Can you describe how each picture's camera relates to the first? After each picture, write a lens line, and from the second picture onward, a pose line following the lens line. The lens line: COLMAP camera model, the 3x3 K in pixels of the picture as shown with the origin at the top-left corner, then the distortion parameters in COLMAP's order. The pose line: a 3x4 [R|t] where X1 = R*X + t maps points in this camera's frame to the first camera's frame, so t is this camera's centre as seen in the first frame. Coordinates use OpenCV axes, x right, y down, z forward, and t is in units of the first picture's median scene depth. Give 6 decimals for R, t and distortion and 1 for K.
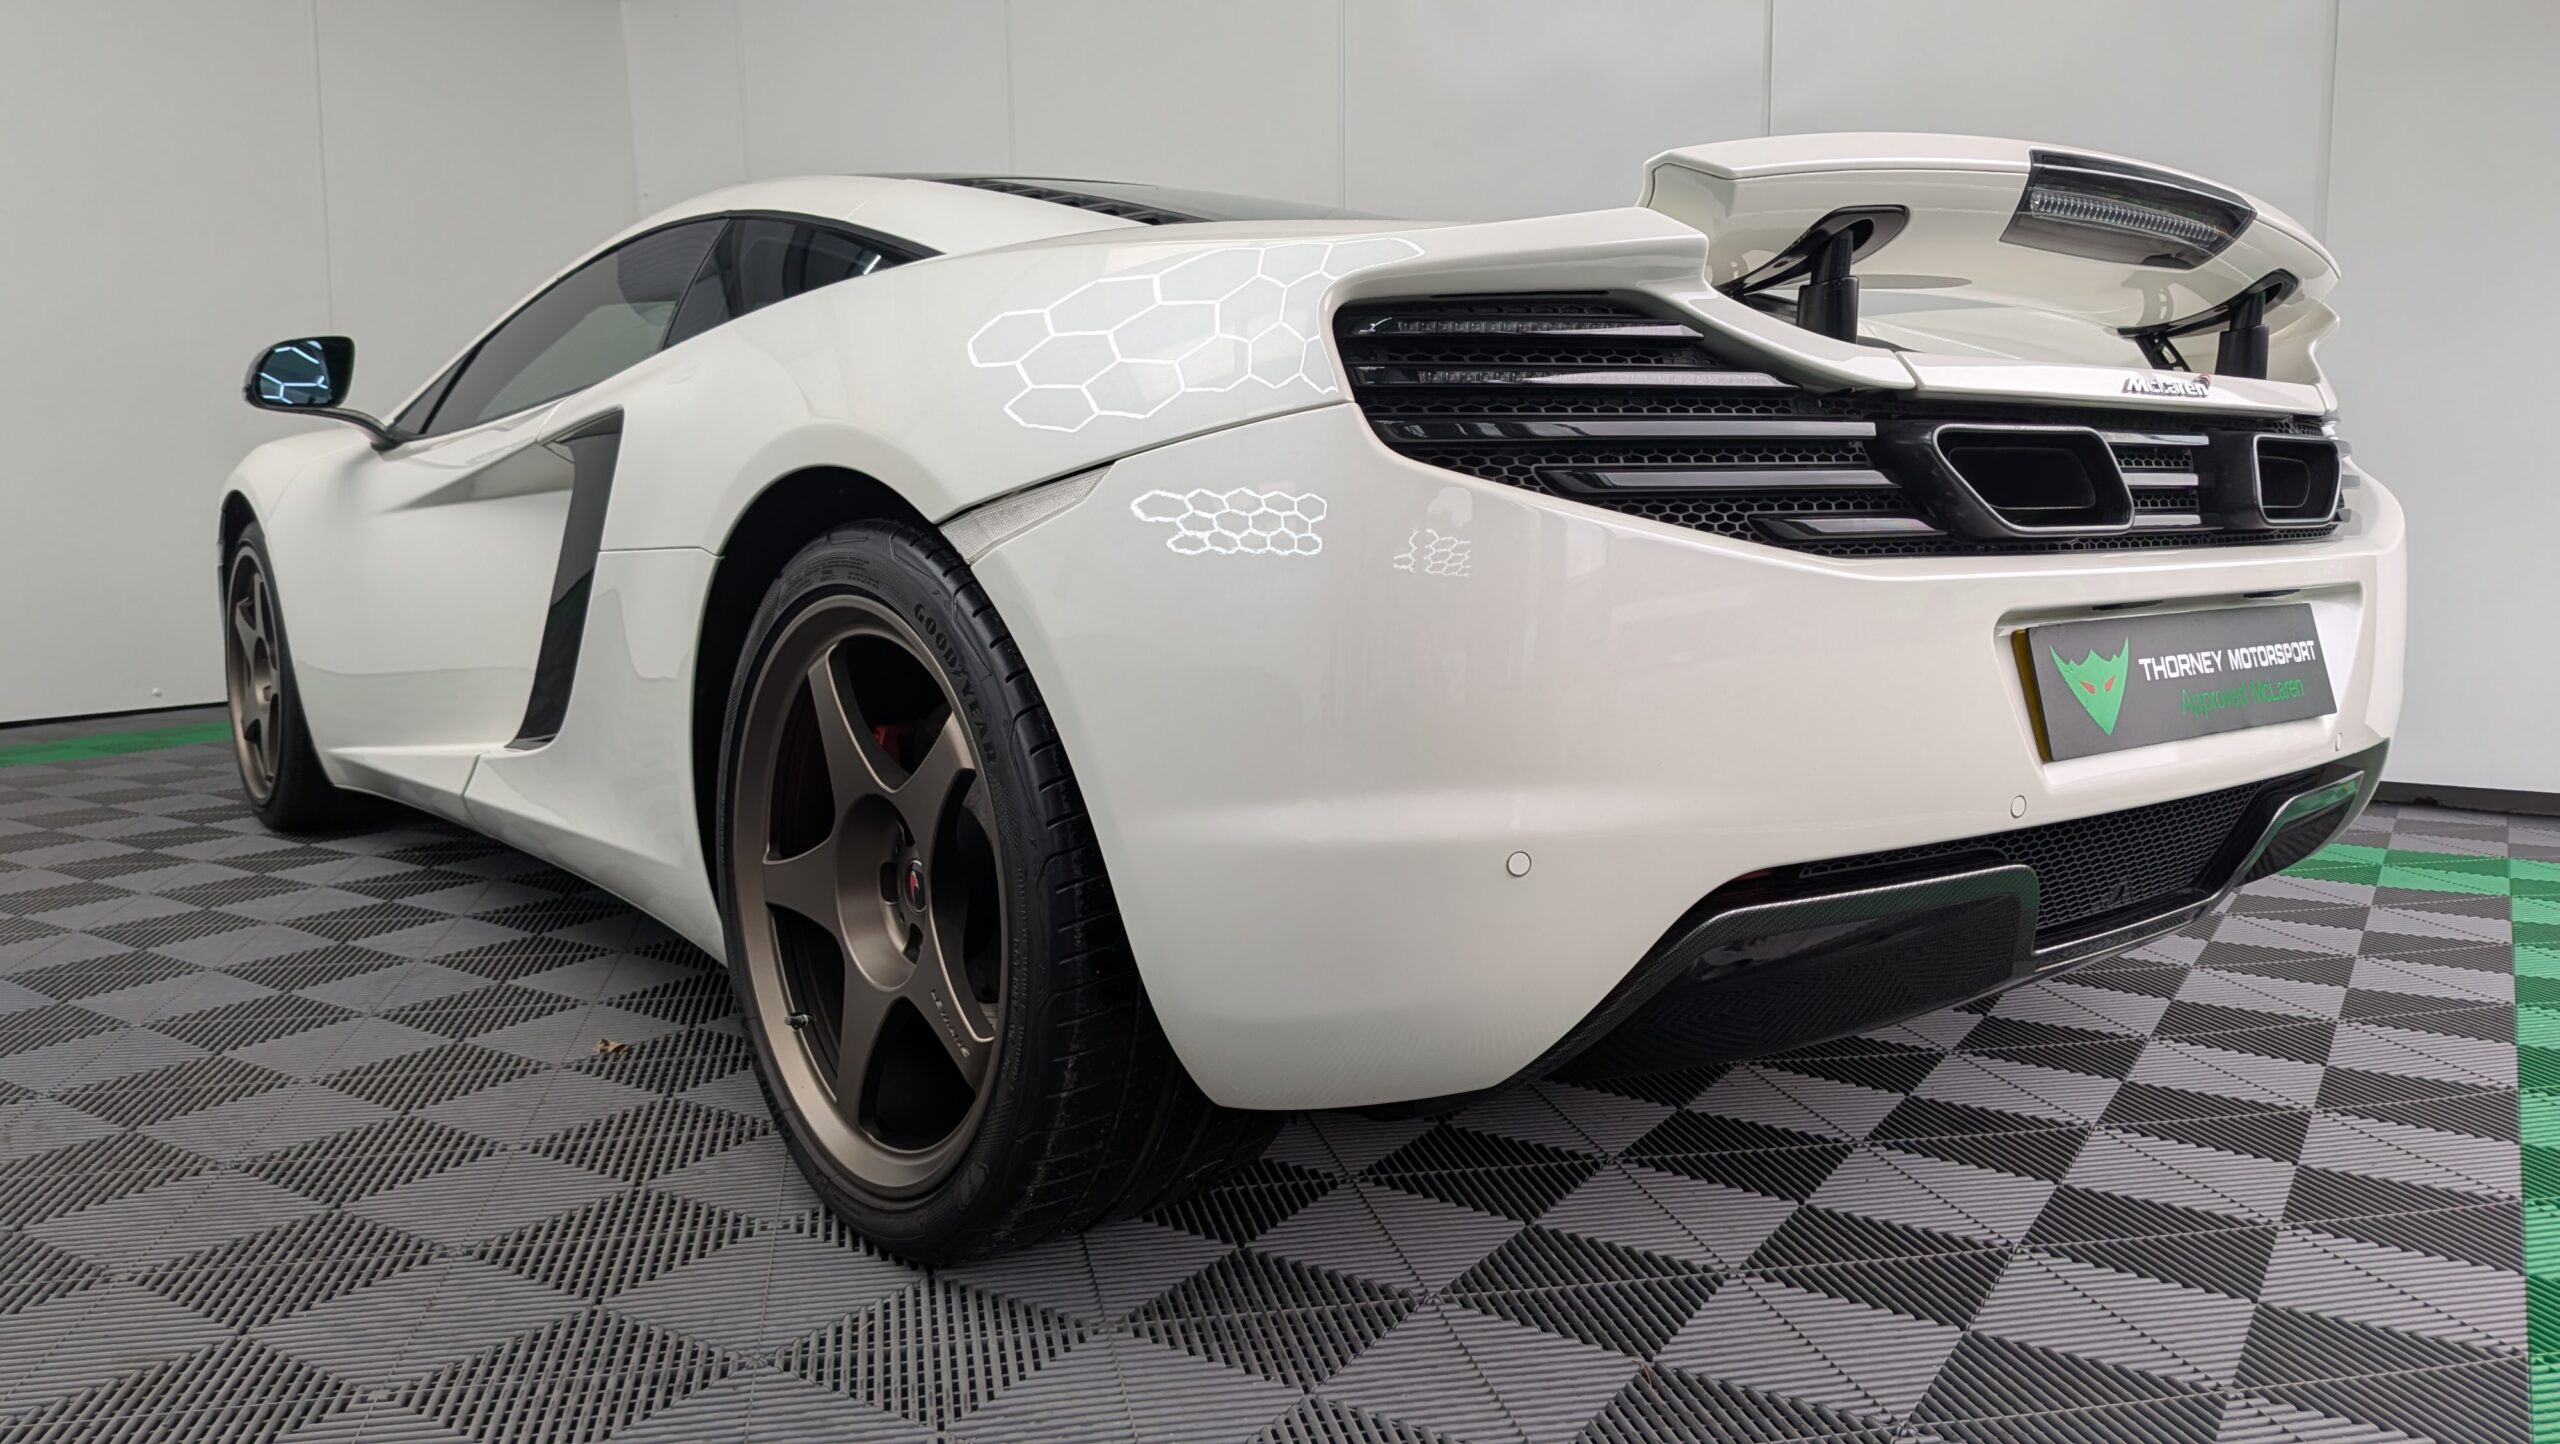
lens RADIAL K [[1852.2, 0, 1276.9], [0, 1852.2, 729.4], [0, 0, 1]] dist [0.048850, -0.093398]
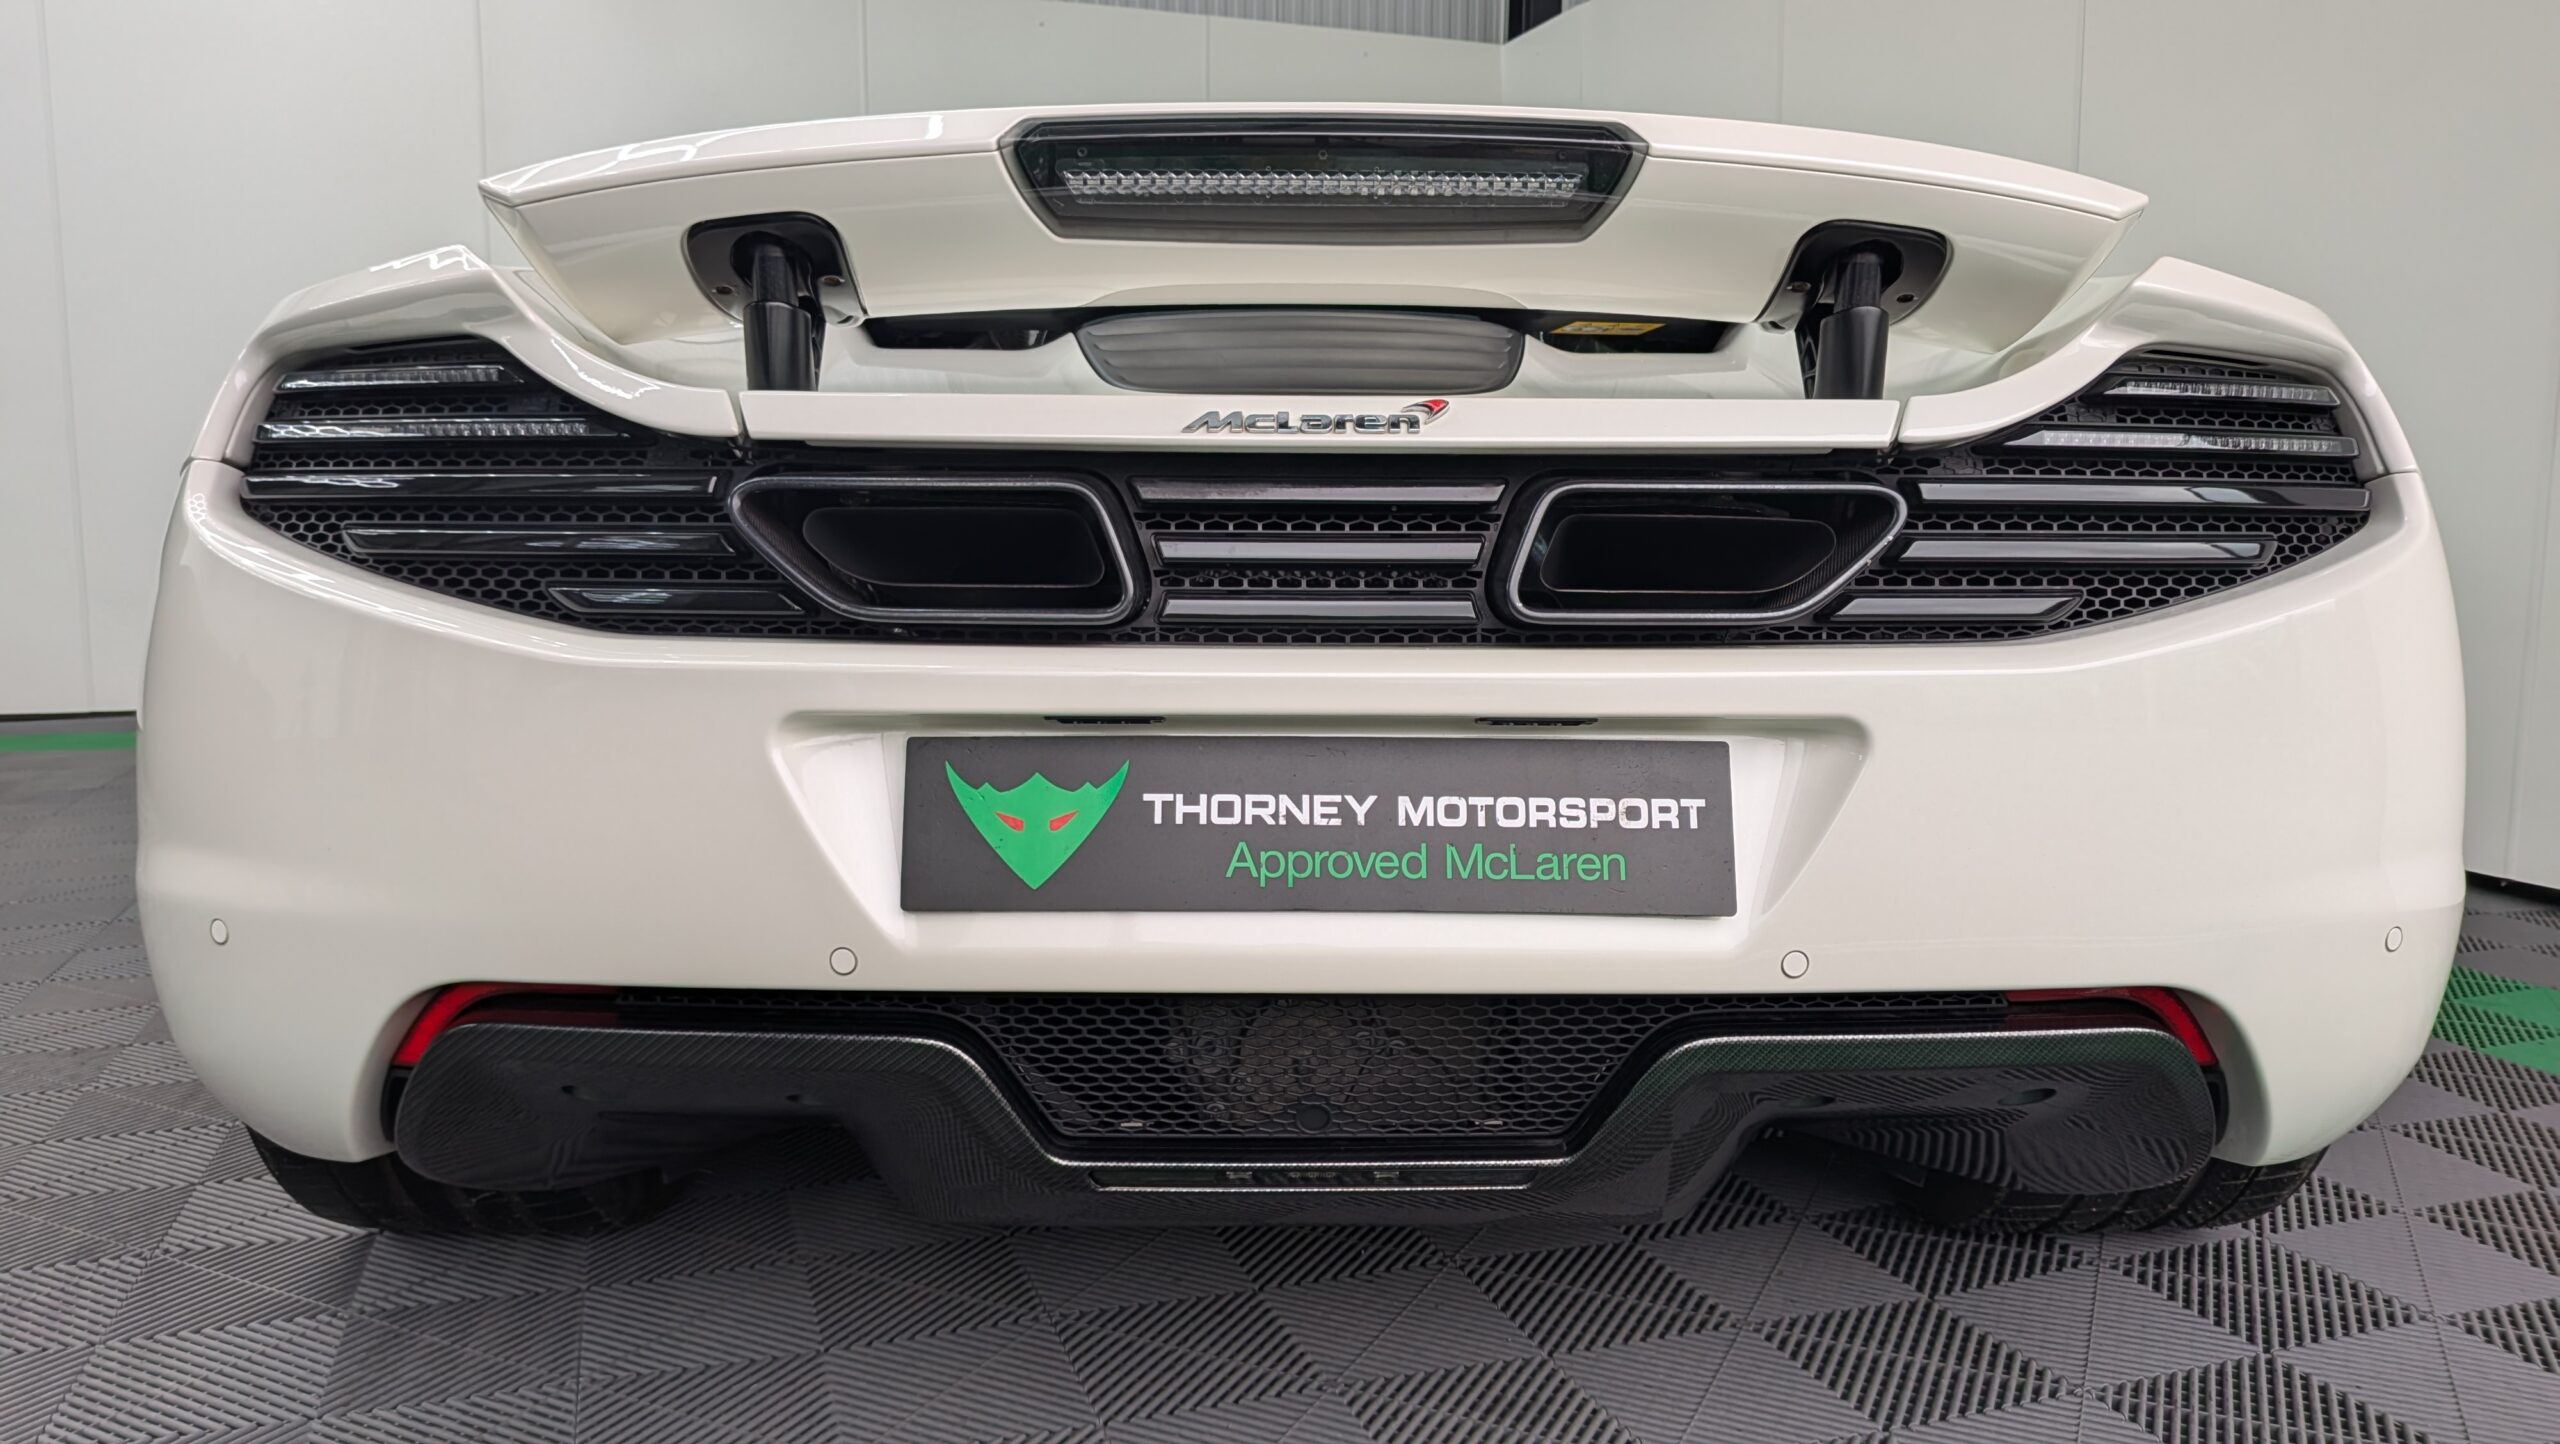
lens RADIAL K [[1852.2, 0, 1282.6], [0, 1852.2, 736.3], [0, 0, 1]] dist [0.048850, -0.093398]
pose [[0.785155, 0.081932, -0.613855, 0.848749], [-0.087180, 0.995962, 0.021424, -0.071894], [0.613132, 0.036695, 0.789128, 0.407307]]
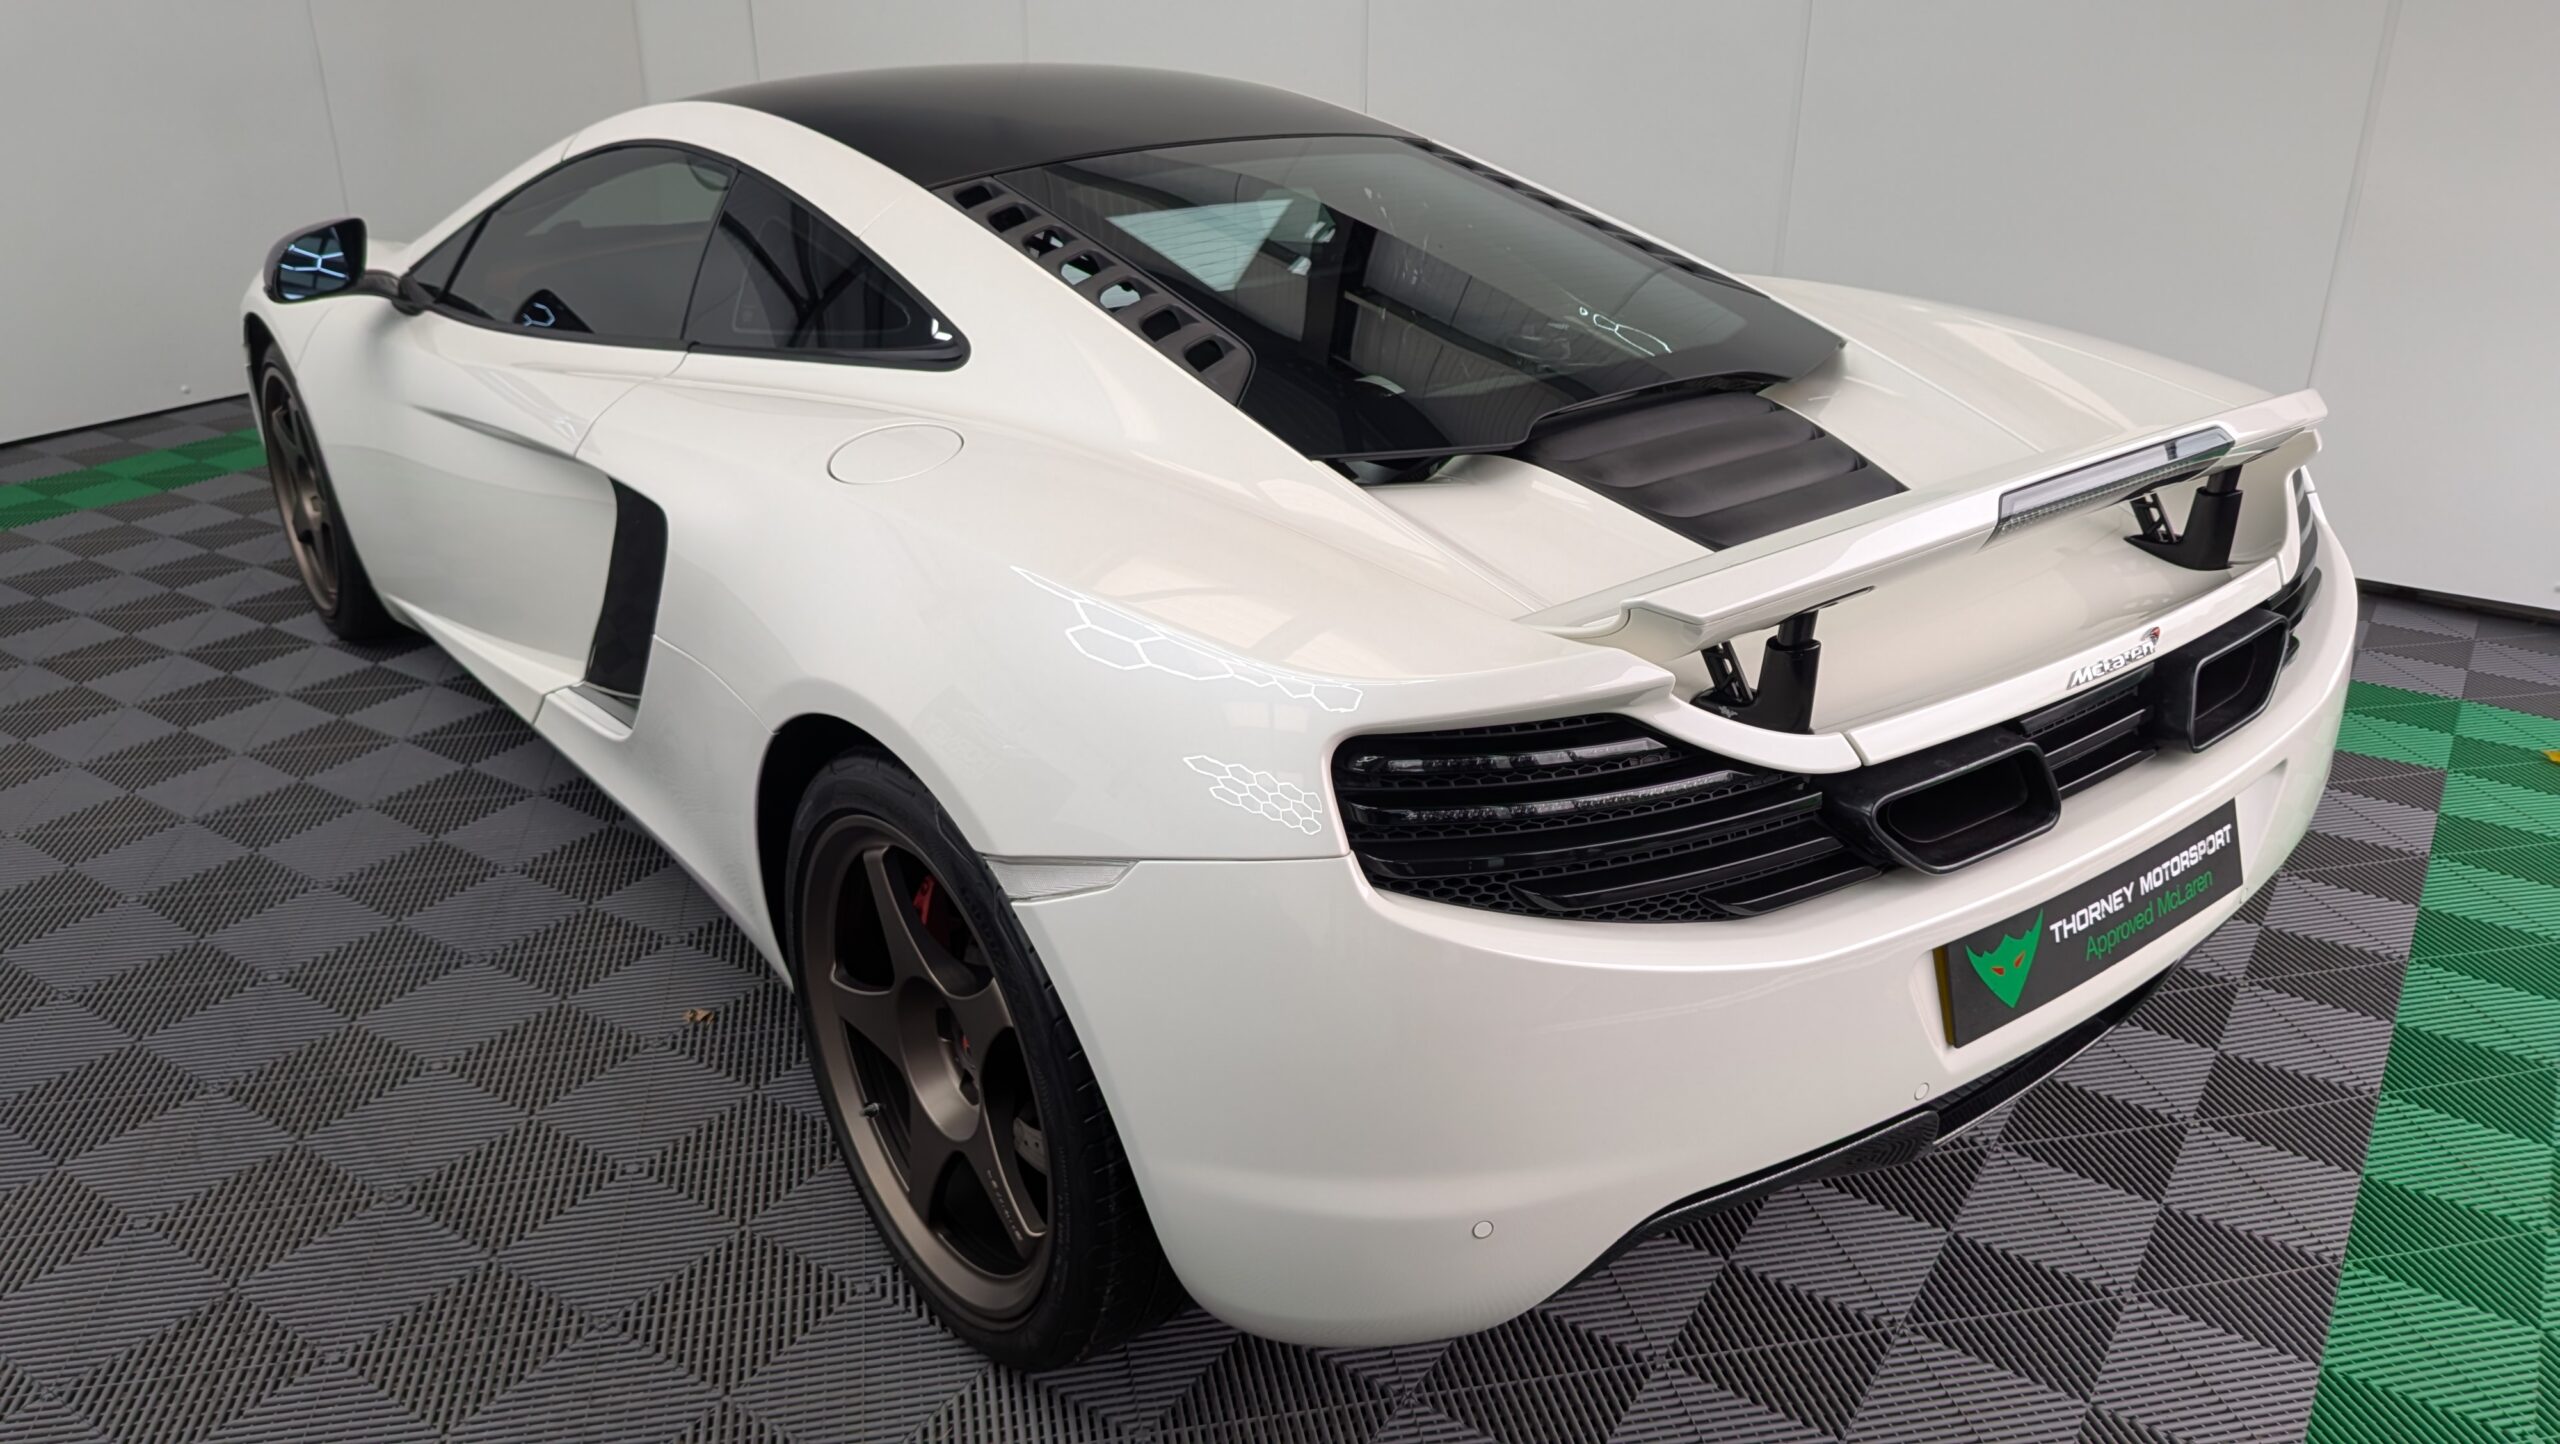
lens RADIAL K [[1852.2, 0, 1269.2], [0, 1852.2, 722.9], [0, 0, 1]] dist [0.048850, -0.093398]
pose [[0.999894, 0.005618, -0.013399, 0.005780], [-0.001611, 0.959390, 0.282078, -0.419755], [0.014440, -0.282027, 0.959298, -0.042908]]
